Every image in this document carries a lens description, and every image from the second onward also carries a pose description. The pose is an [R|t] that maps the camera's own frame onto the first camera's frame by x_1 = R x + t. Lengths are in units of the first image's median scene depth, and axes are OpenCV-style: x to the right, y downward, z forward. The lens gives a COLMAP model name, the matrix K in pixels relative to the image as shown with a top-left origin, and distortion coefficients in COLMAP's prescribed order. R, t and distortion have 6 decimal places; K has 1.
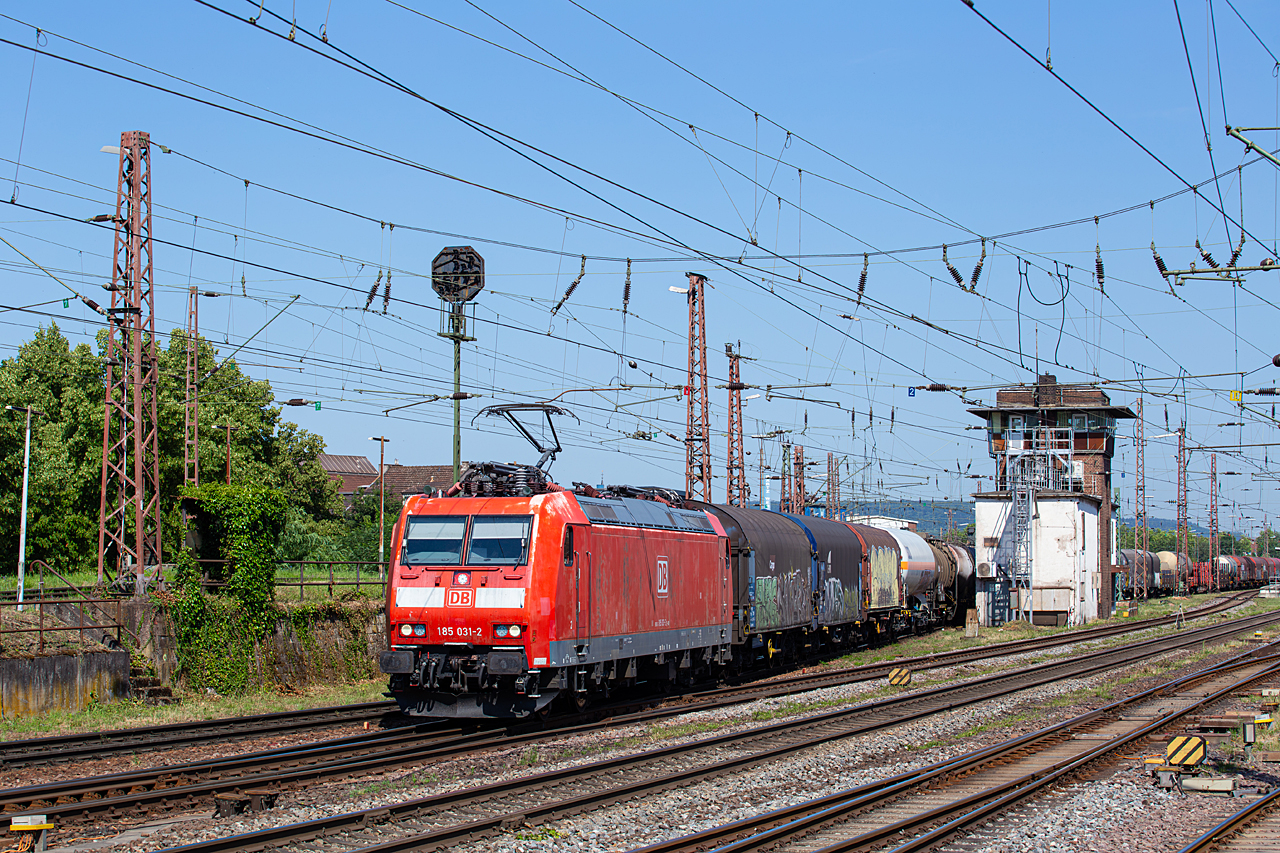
lens RADIAL K [[3164.1, 0, 640.0], [0, 3164.1, 426.5], [0, 0, 1]] dist [-0.211173, -0.807945]
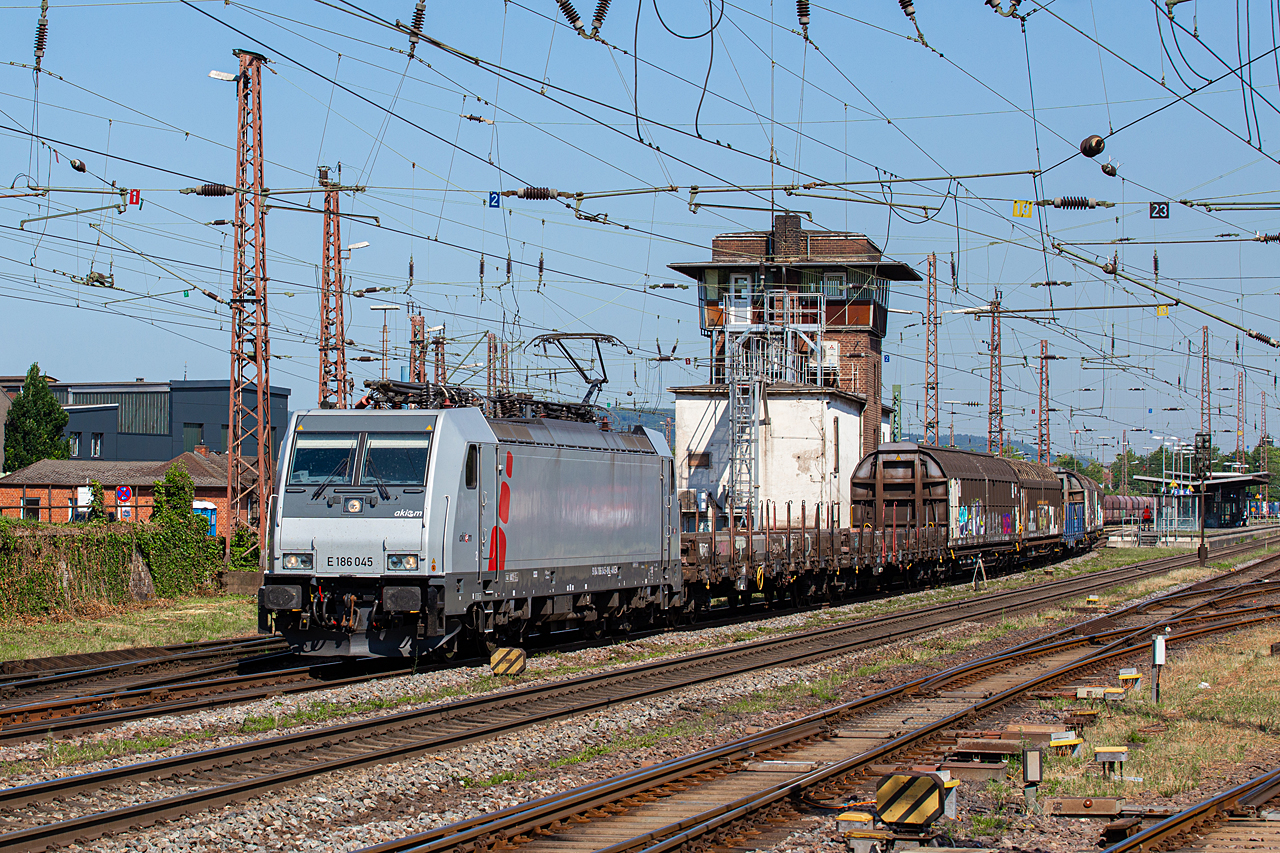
lens RADIAL K [[3797.8, 0, 583.5], [0, 3797.8, 393.2], [0, 0, 1]] dist [-0.058273, 0.347712]
pose [[0.999113, 0.007107, 0.041499, 0.062111], [-0.007620, 0.999896, 0.012223, 0.014870], [-0.041408, -0.012529, 0.999064, 0.222157]]
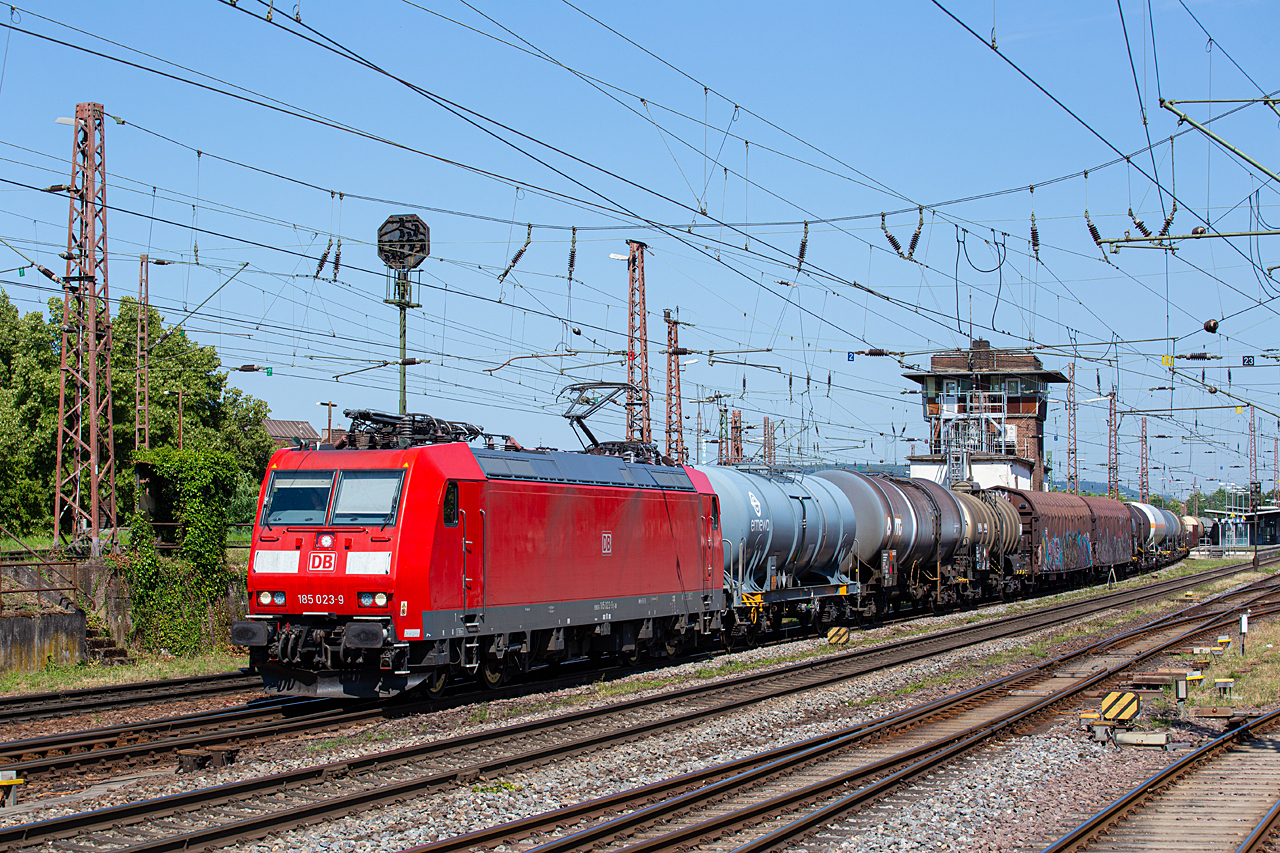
lens RADIAL K [[3164.1, 0, 640.0], [0, 3164.1, 426.5], [0, 0, 1]] dist [-0.211173, -0.807945]
pose [[0.999735, -0.002048, 0.022928, -0.005022], [0.001795, 0.999937, 0.011050, 0.000115], [-0.022949, -0.011006, 0.999676, -0.019346]]
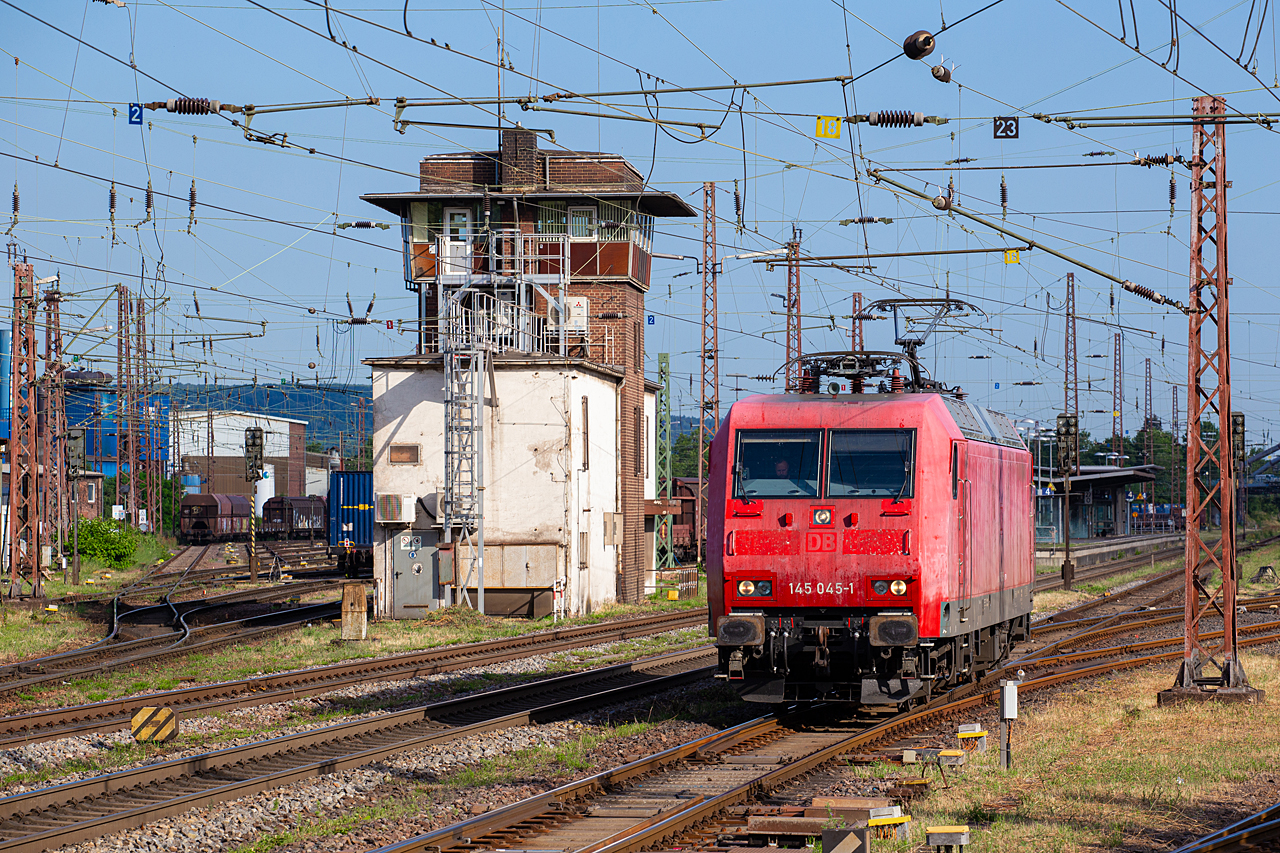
lens RADIAL K [[5124.9, 0, 610.7], [0, 5124.9, 422.8], [0, 0, 1]] dist [0.894973, 1.532305]
pose [[0.993489, 0.000217, 0.113932, 0.058428], [-0.002984, 0.999705, 0.024120, 0.013408], [-0.113893, -0.024303, 0.993196, 0.198609]]
